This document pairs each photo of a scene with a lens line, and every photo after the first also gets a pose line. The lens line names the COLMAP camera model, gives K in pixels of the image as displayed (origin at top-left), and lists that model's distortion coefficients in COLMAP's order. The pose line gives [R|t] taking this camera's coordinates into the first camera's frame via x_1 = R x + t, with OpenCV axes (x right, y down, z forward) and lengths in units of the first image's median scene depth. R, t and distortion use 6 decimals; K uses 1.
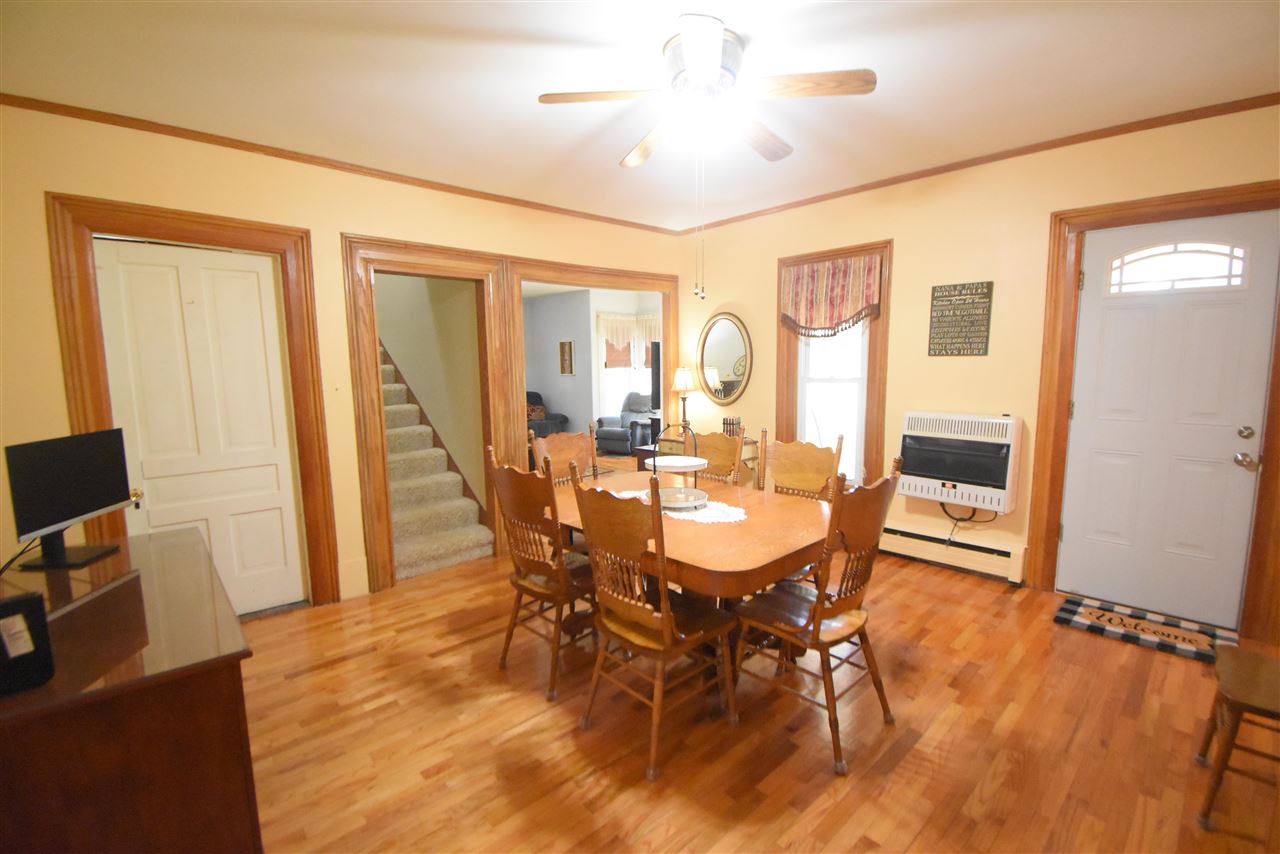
lens RADIAL K [[563.4, 0, 640.0], [0, 563.4, 427.0], [0, 0, 1]] dist [-0.000953, -0.000120]
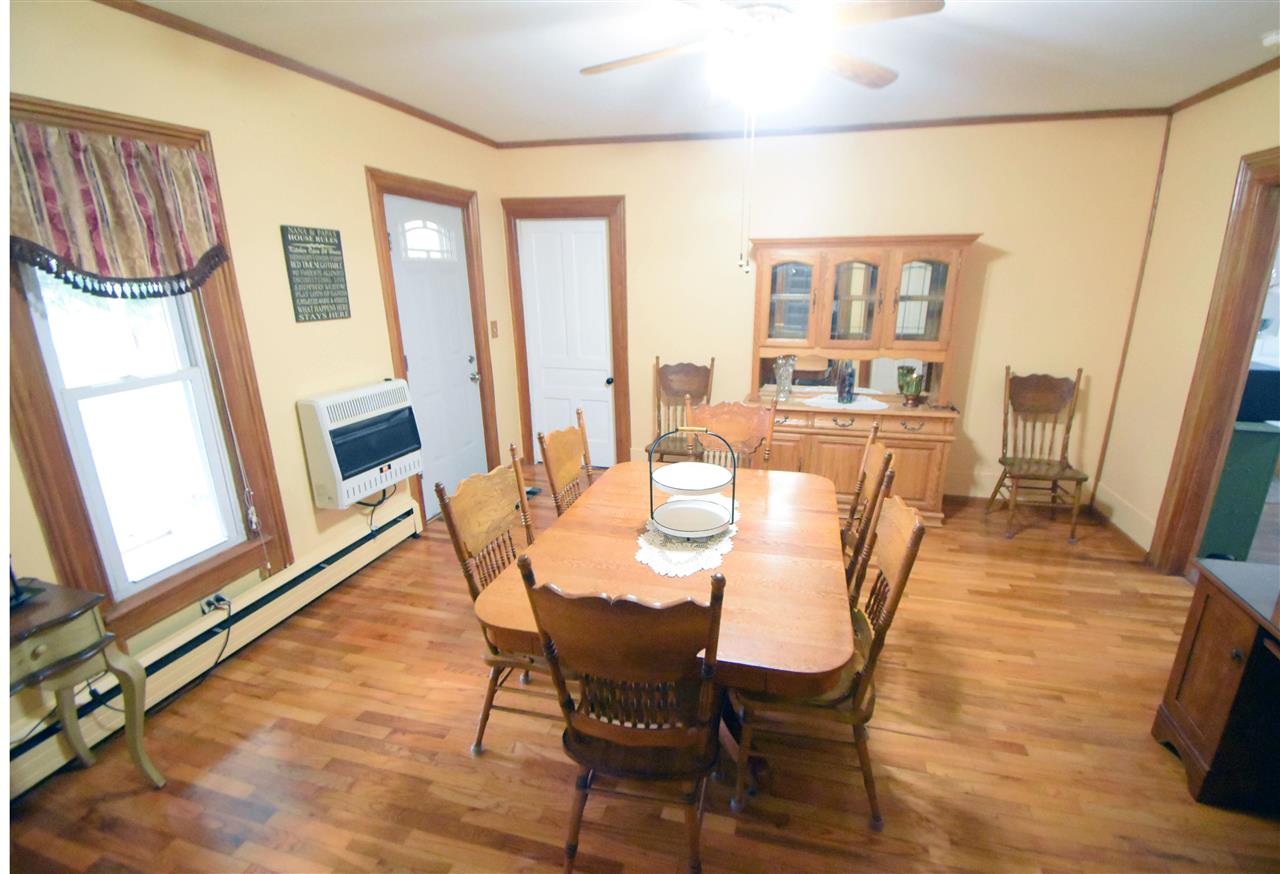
lens RADIAL K [[635.6, 0, 642.1], [0, 635.6, 443.6], [0, 0, 1]] dist [-0.000254, -0.000307]
pose [[-0.549823, -0.213733, 0.807473, -0.470672], [0.104199, 0.941606, 0.320189, -0.210408], [-0.828756, 0.260185, -0.495446, 1.156262]]
